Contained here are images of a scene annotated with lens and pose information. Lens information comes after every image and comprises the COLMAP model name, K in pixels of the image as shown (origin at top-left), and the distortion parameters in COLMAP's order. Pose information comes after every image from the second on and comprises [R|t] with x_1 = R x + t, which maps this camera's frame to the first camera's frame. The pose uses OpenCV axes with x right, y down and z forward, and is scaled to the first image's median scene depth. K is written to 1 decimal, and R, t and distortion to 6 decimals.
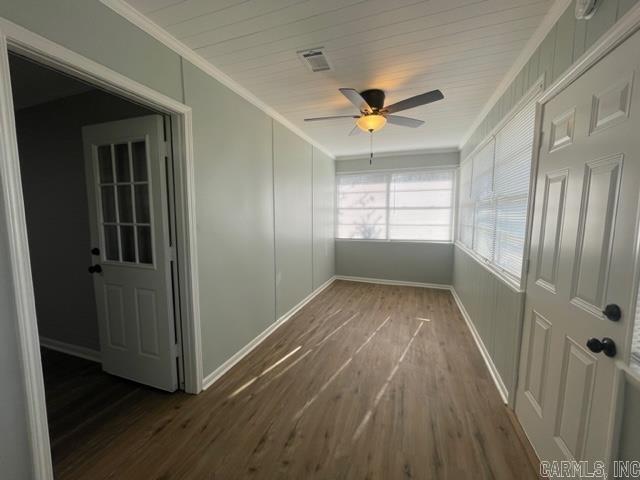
lens RADIAL K [[261.0, 0, 320.1], [0, 261.0, 239.6], [0, 0, 1]] dist [-0.000238, 0.000979]
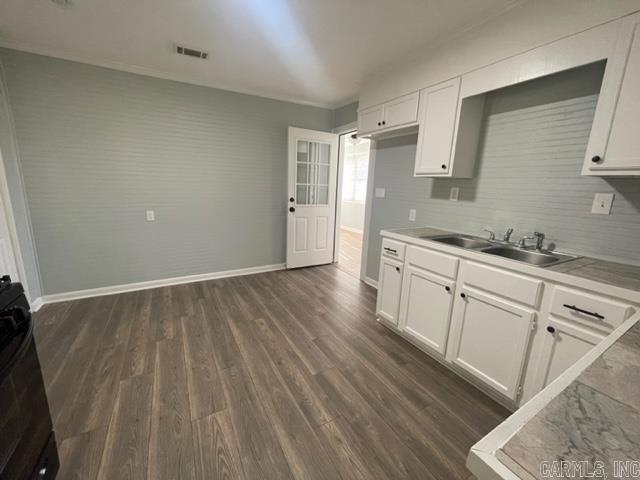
lens RADIAL K [[261.0, 0, 317.4], [0, 261.0, 238.3], [0, 0, 1]] dist [-0.000238, 0.000979]
pose [[0.657538, -0.126906, 0.742656, -2.080327], [0.032580, 0.989579, 0.140255, 0.062654], [-0.752716, -0.068028, 0.654821, -0.293855]]
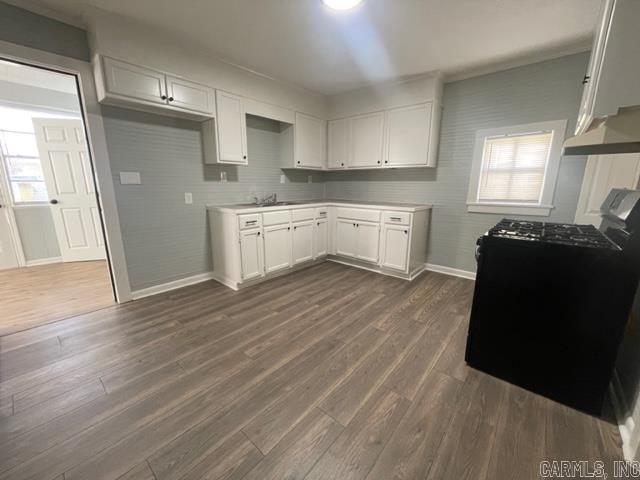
lens RADIAL K [[261.0, 0, 318.7], [0, 261.0, 239.6], [0, 0, 1]] dist [-0.000238, 0.000979]
pose [[-0.932292, -0.082237, 0.352233, -1.915878], [0.027250, 0.955075, 0.295109, -0.032874], [-0.360678, 0.284726, -0.888168, 1.248228]]
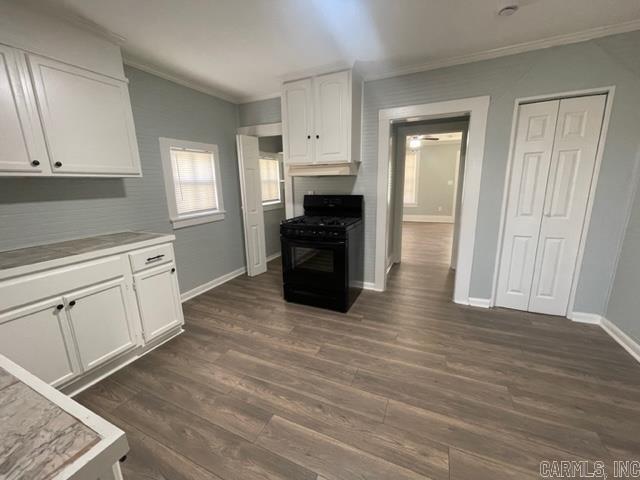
lens RADIAL K [[261.0, 0, 319.2], [0, 261.0, 239.1], [0, 0, 1]] dist [-0.000238, 0.000979]
pose [[-0.086014, 0.213305, -0.973192, -0.927989], [-0.067525, 0.973318, 0.219301, -0.008821], [0.994003, 0.084578, -0.069316, 0.378346]]
